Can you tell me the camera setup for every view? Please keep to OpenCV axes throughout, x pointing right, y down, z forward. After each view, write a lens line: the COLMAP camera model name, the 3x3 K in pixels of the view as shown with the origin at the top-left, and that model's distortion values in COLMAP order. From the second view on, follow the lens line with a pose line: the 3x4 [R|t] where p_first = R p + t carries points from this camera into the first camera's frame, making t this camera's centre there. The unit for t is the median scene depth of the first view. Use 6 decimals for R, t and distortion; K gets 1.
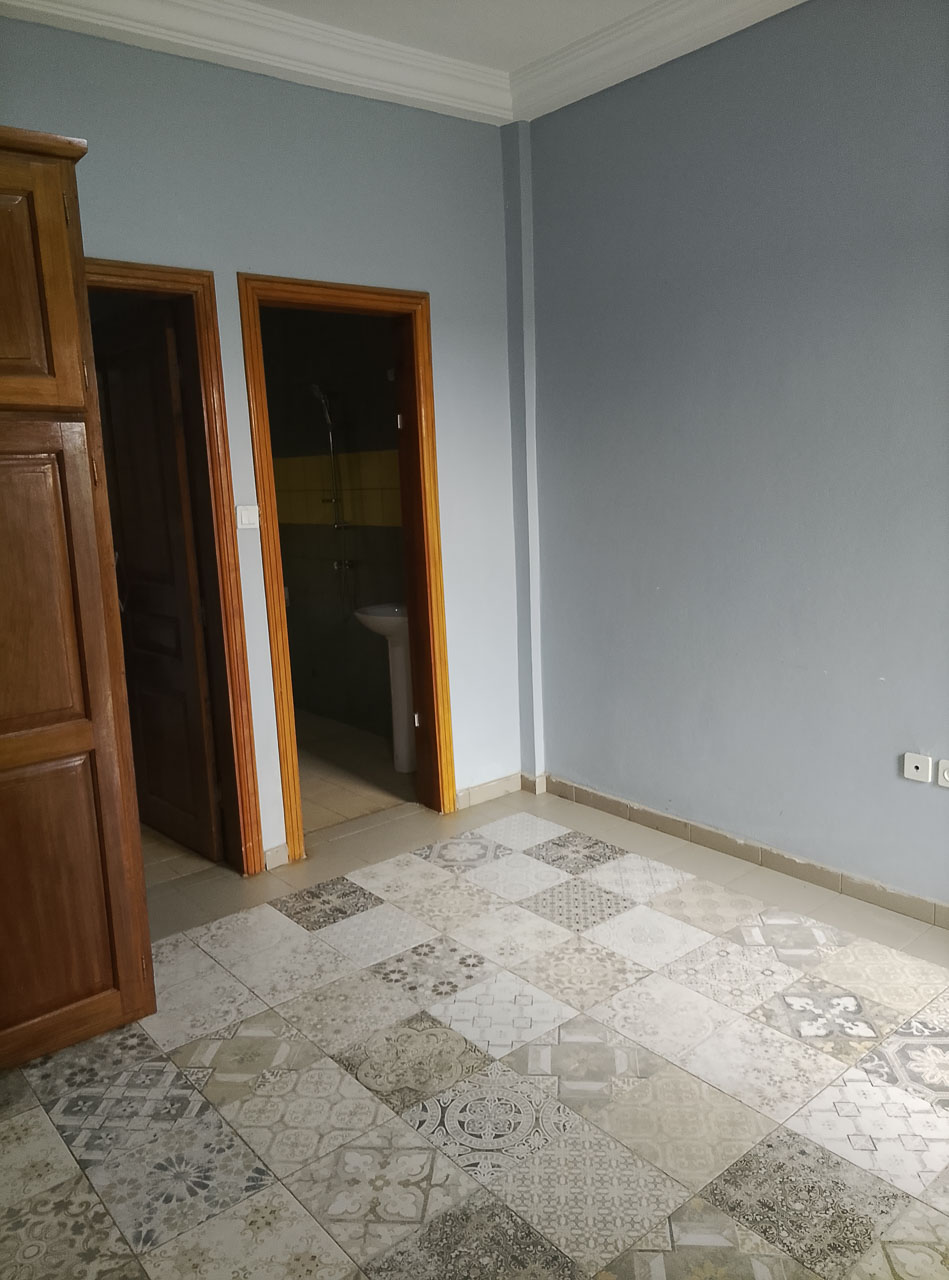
lens RADIAL K [[964.6, 0, 478.4], [0, 964.6, 633.1], [0, 0, 1]] dist [0.009221, -0.006247]
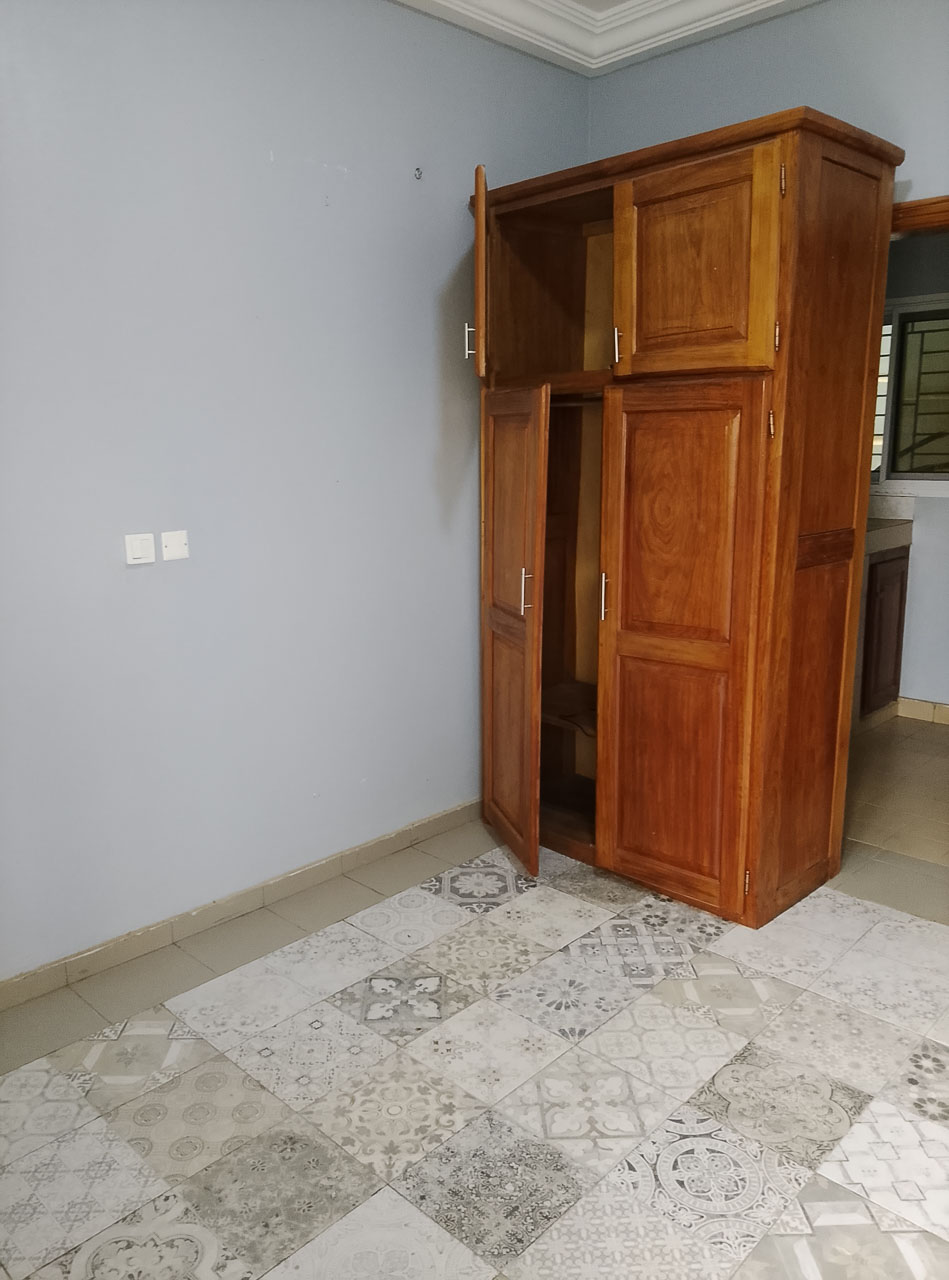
lens RADIAL K [[964.6, 0, 478.4], [0, 964.6, 633.1], [0, 0, 1]] dist [0.009221, -0.006247]
pose [[0.118384, 0.235428, -0.964655, 0.732877], [-0.166870, 0.962387, 0.214396, -0.131774], [0.978846, 0.135591, 0.153217, 0.597424]]
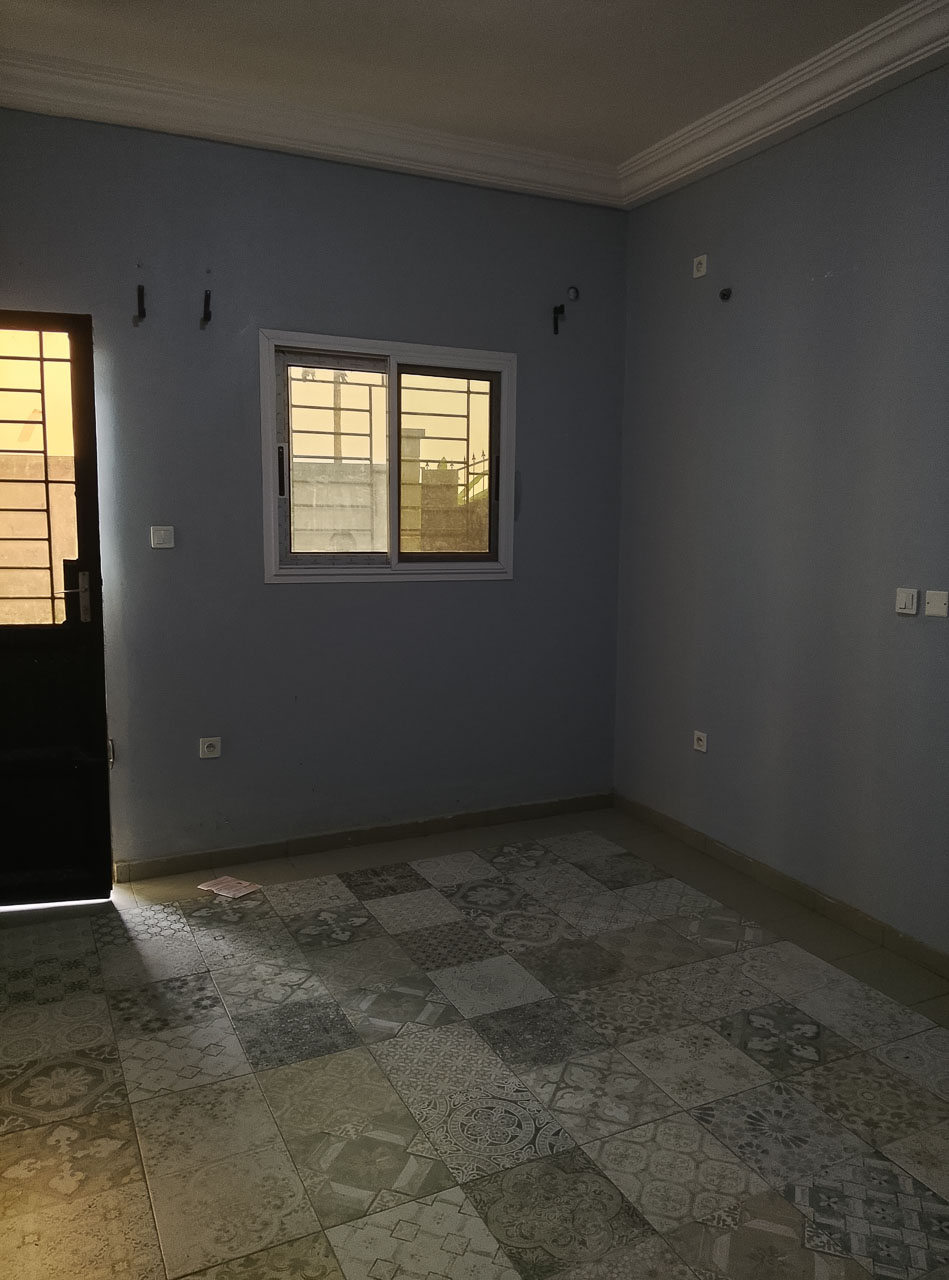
lens RADIAL K [[964.6, 0, 478.4], [0, 964.6, 633.1], [0, 0, 1]] dist [0.009221, -0.006247]
pose [[-0.970458, -0.000942, 0.241270, -0.228157], [0.068158, 0.958191, 0.277894, -0.301916], [-0.231444, 0.286129, -0.929819, 1.841468]]
